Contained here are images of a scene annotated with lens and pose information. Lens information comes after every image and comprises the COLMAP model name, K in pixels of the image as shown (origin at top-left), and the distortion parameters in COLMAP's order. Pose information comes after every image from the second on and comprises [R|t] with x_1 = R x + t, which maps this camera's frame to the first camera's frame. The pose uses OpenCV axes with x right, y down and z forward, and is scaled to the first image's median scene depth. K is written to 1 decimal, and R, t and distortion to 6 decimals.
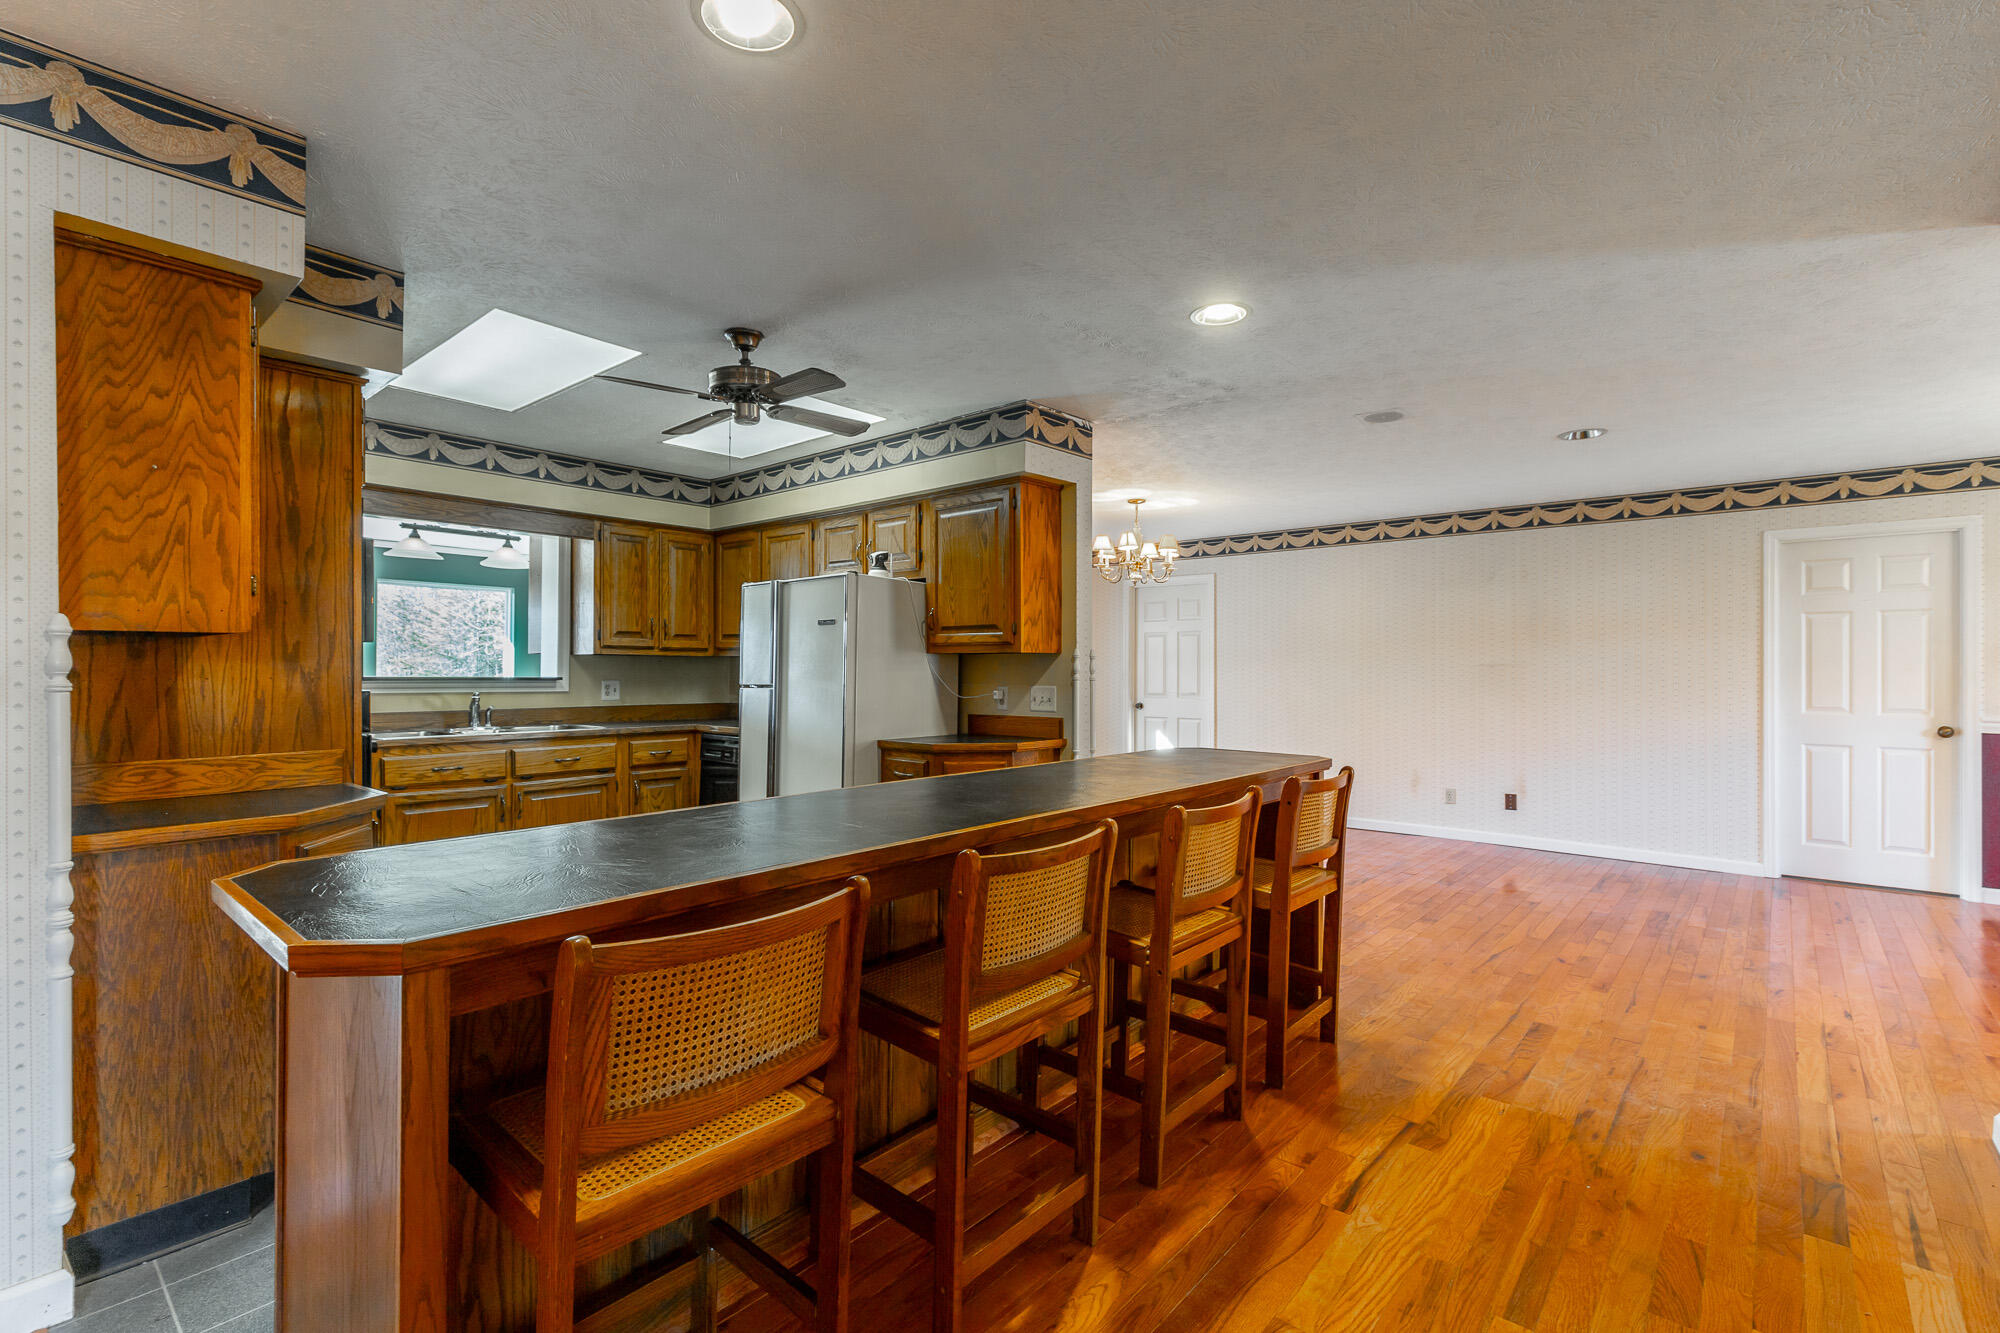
lens RADIAL K [[900.6, 0, 991.3], [0, 900.6, 666.1], [0, 0, 1]] dist [0.005787, -0.001844]
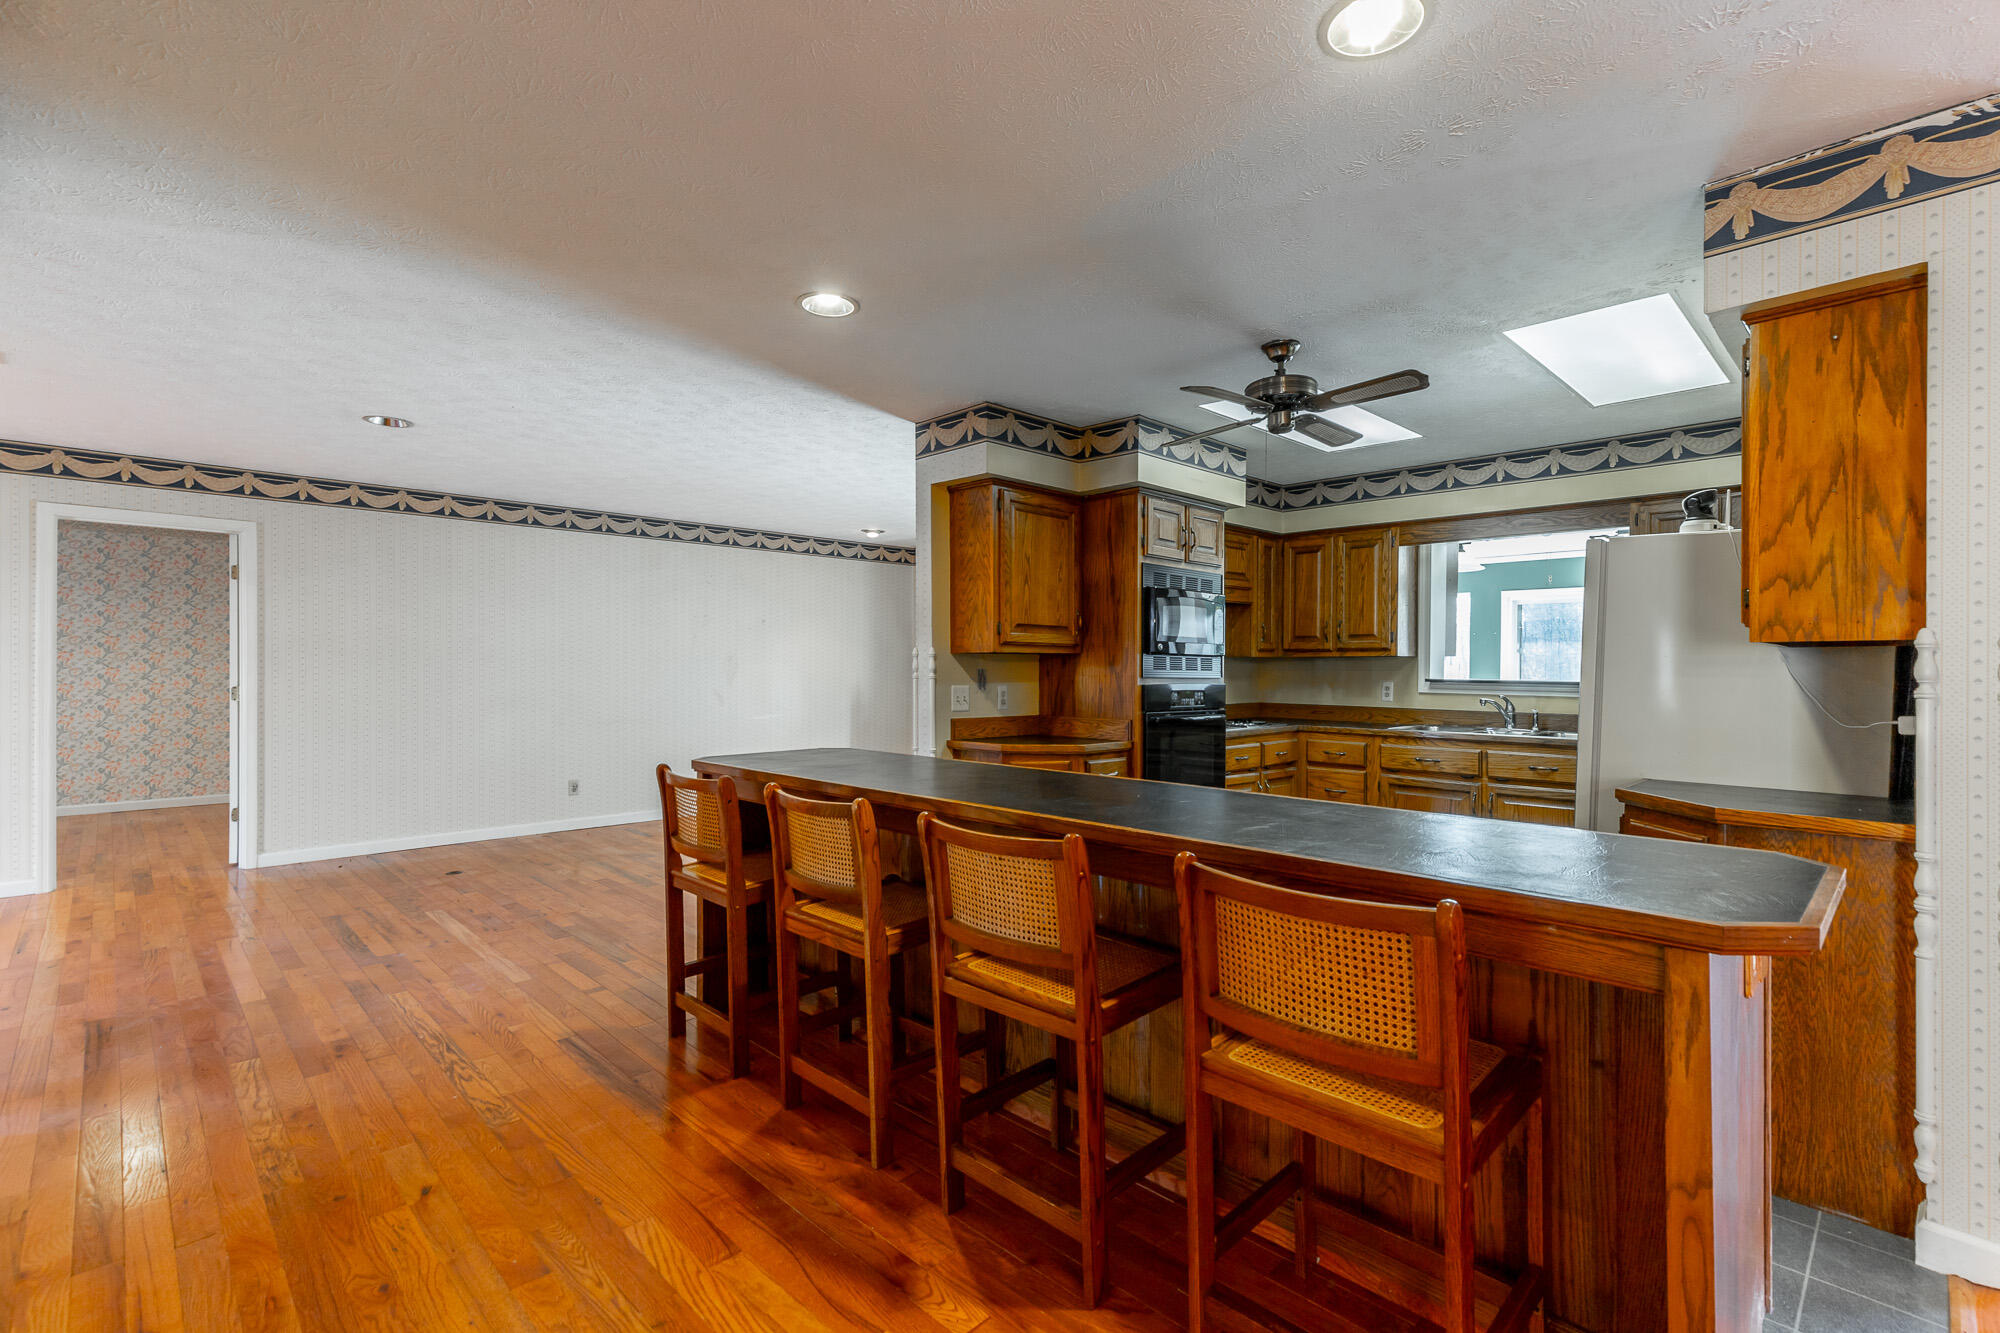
lens RADIAL K [[900.6, 0, 1035.4], [0, 900.6, 674.9], [0, 0, 1]] dist [0.005787, -0.001844]
pose [[-0.050179, 0.005315, -0.998726, 0.592021], [-0.009840, 0.999935, 0.005816, 0.005837], [0.998692, 0.010120, -0.050123, 0.601017]]
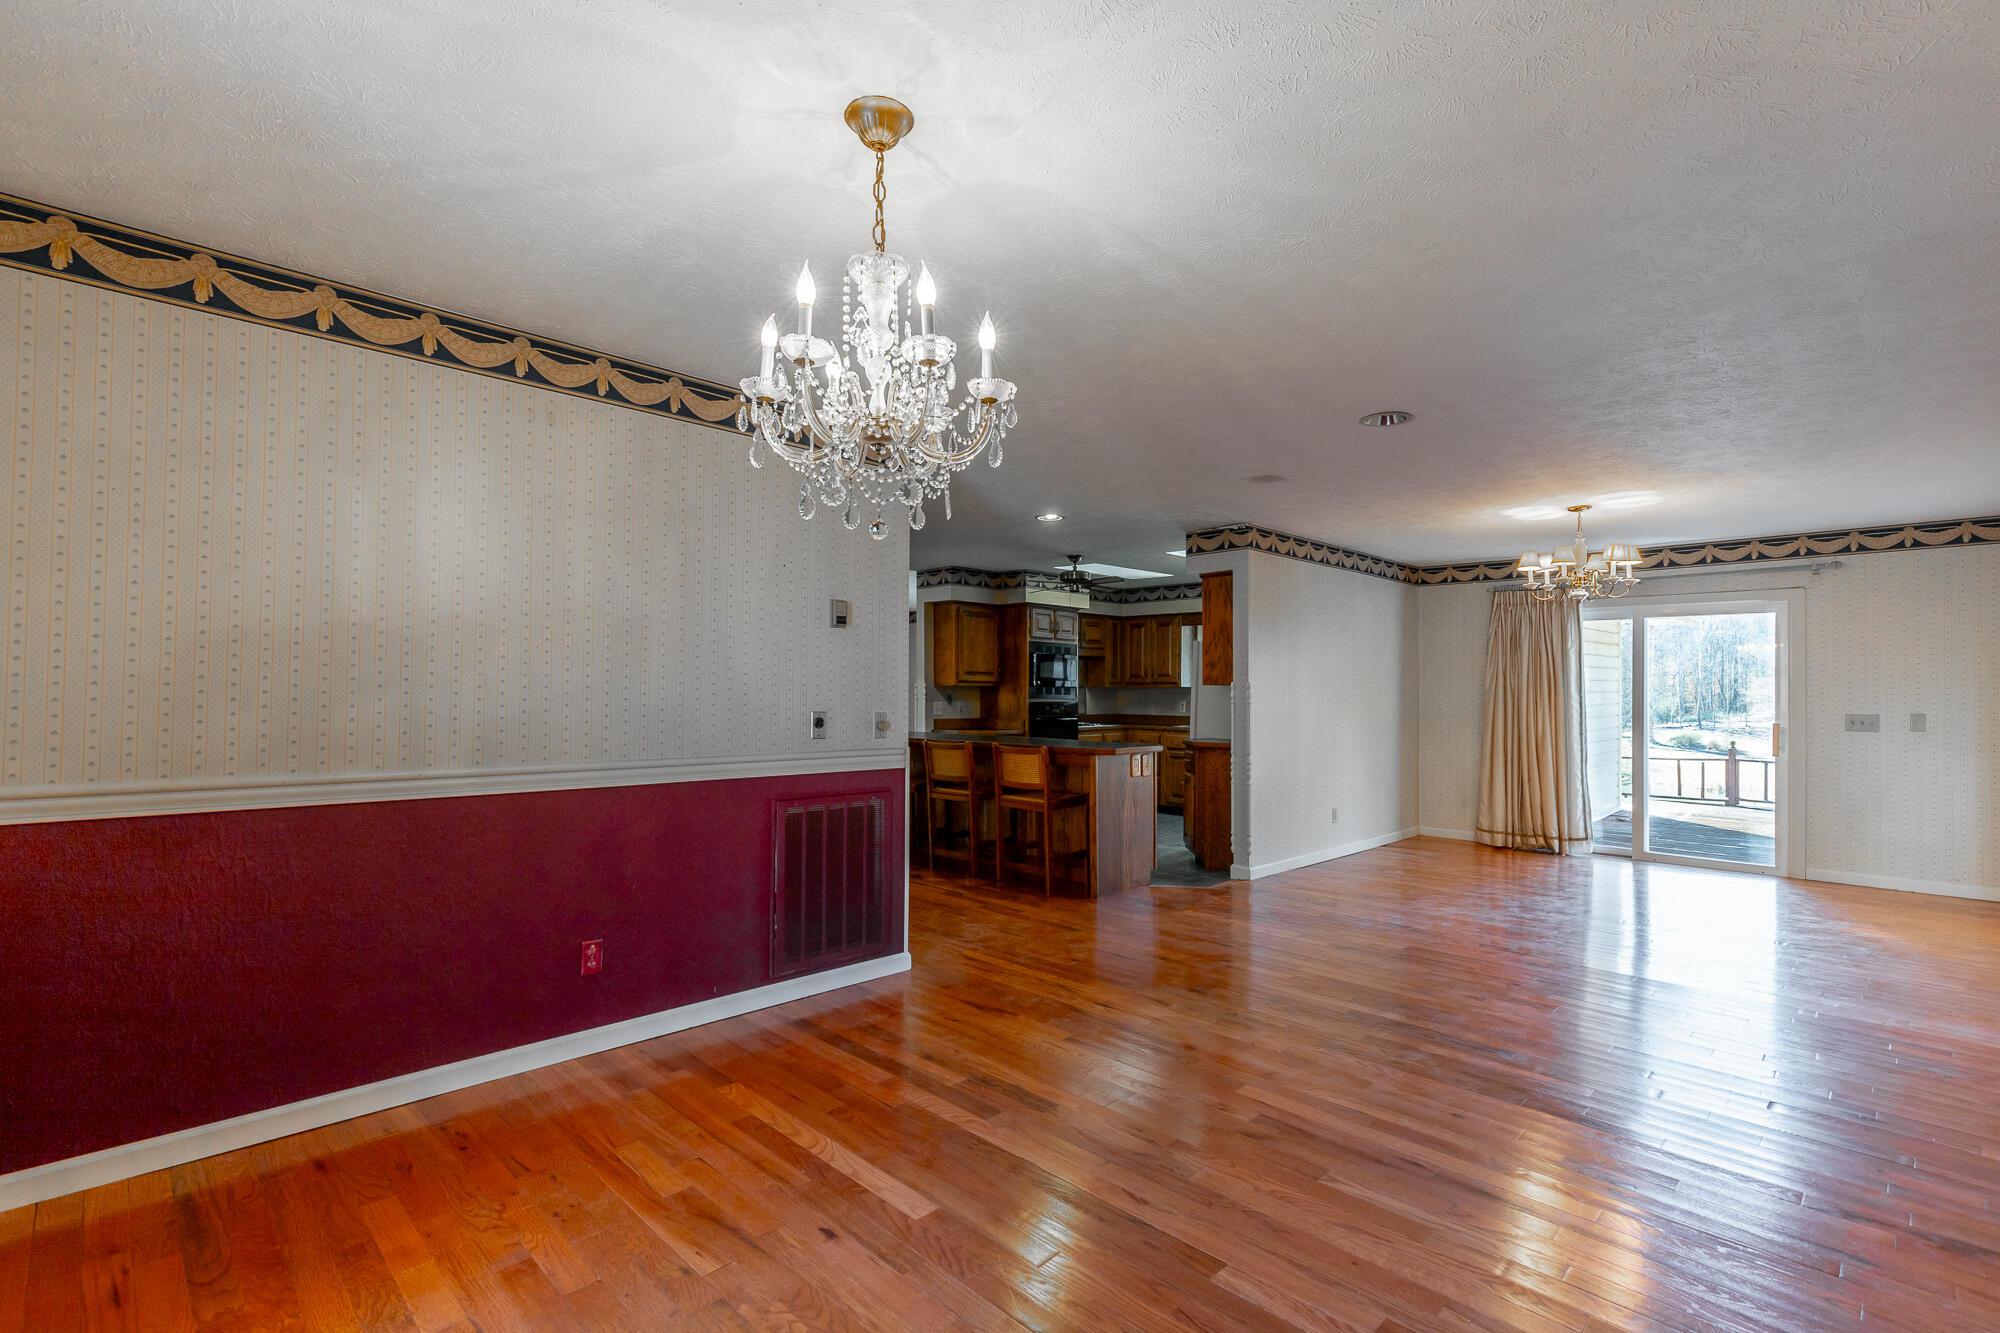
lens RADIAL K [[900.6, 0, 1007.1], [0, 900.6, 680.6], [0, 0, 1]] dist [0.005787, -0.001844]
pose [[-0.064078, -0.014737, -0.997836, 1.642974], [-0.011067, 0.999840, -0.014056, 0.002495], [0.997884, 0.010142, -0.064231, 0.756712]]
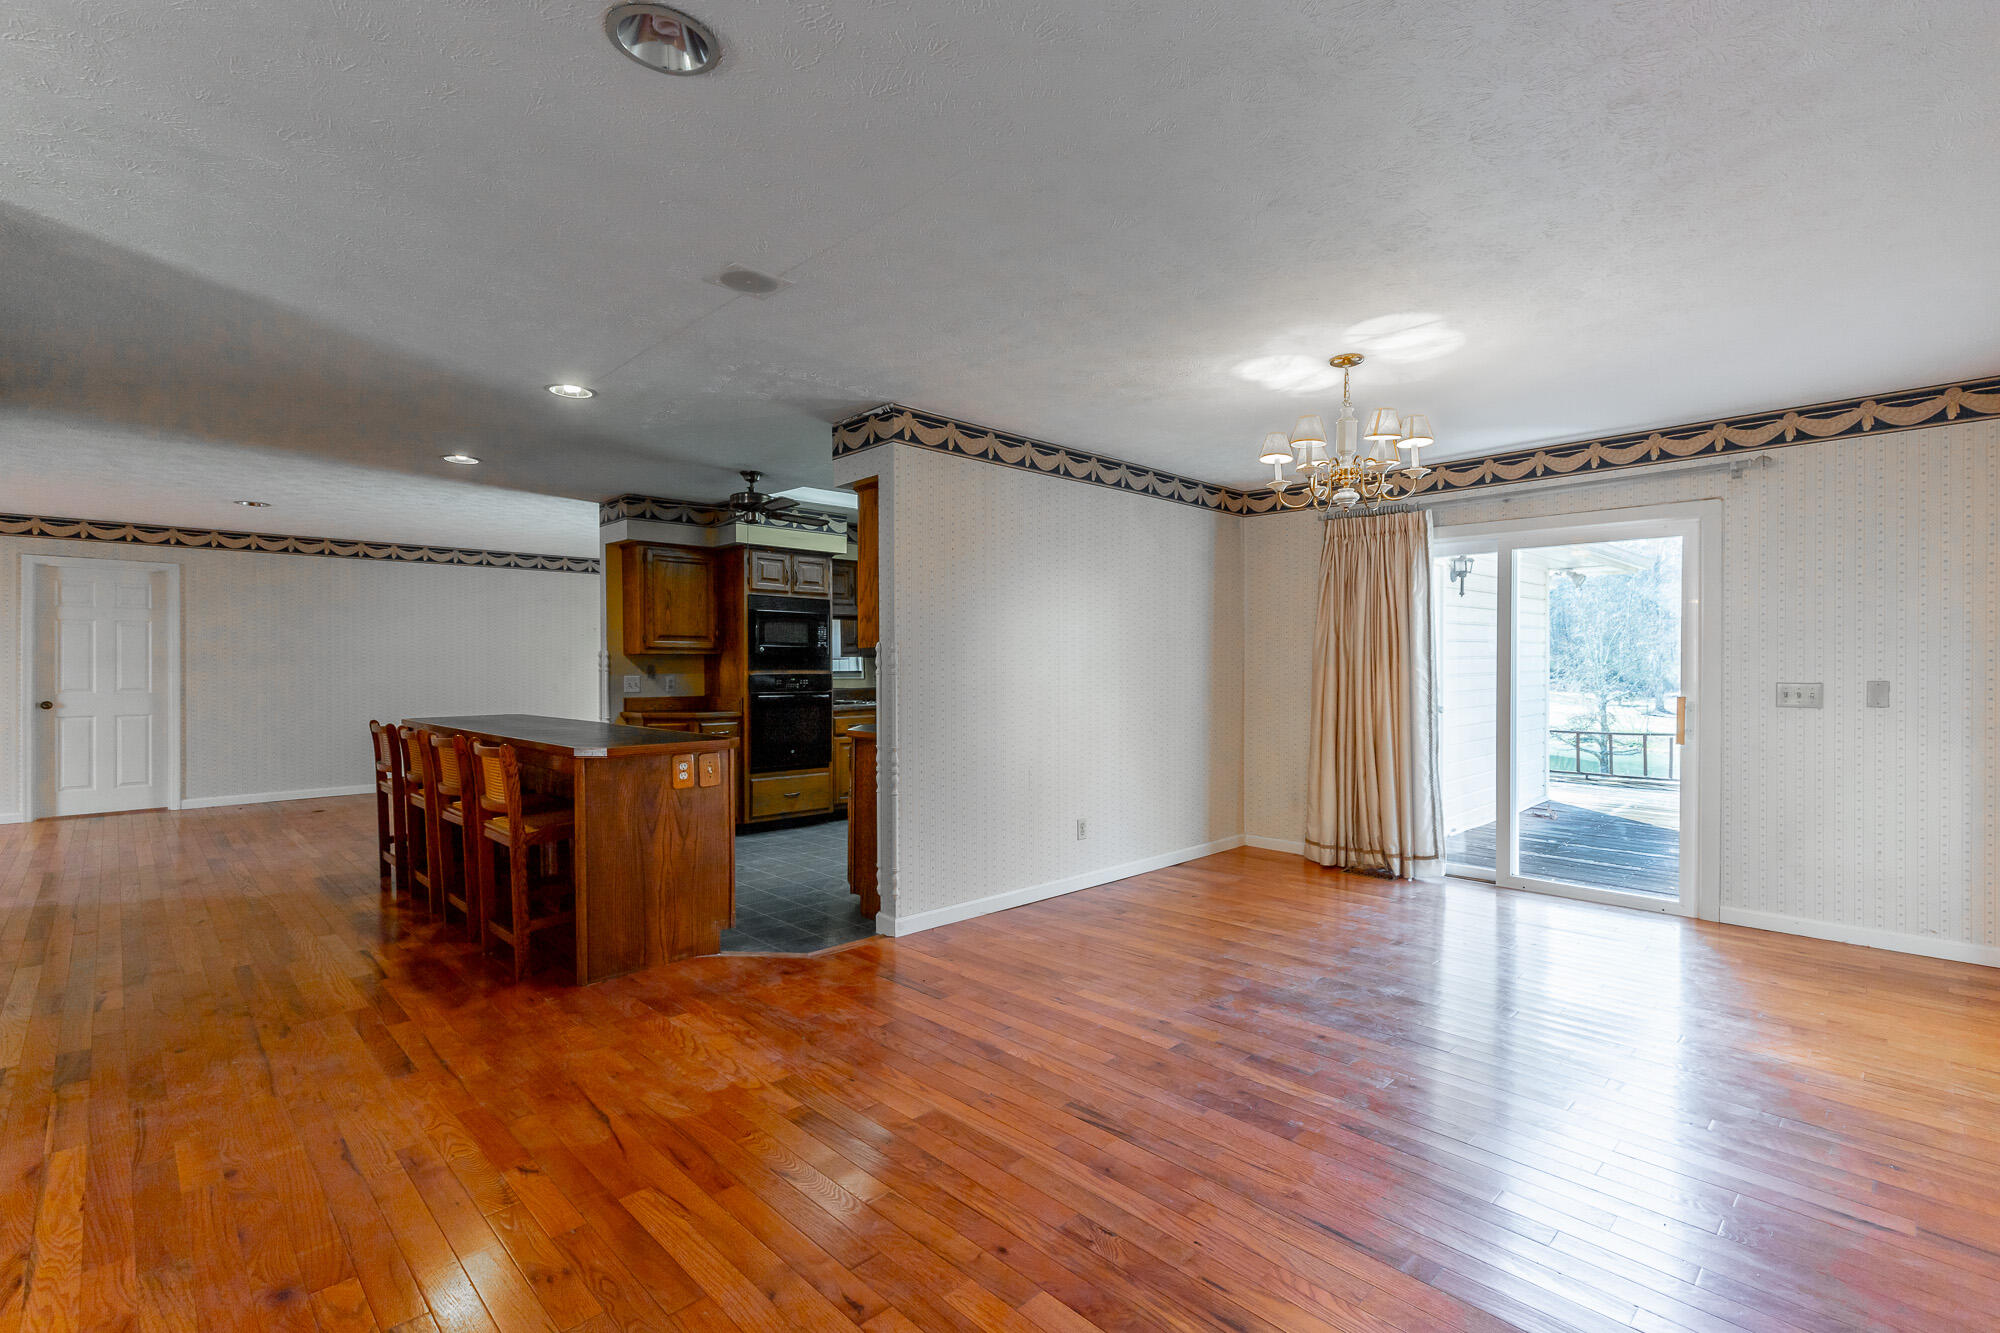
lens RADIAL K [[900.6, 0, 1034.6], [0, 900.6, 669.3], [0, 0, 1]] dist [0.005787, -0.001844]
pose [[-0.050168, 0.002076, -0.998739, 1.113032], [-0.003341, 0.999992, 0.002247, 0.007625], [0.998735, 0.003450, -0.050160, 1.267747]]
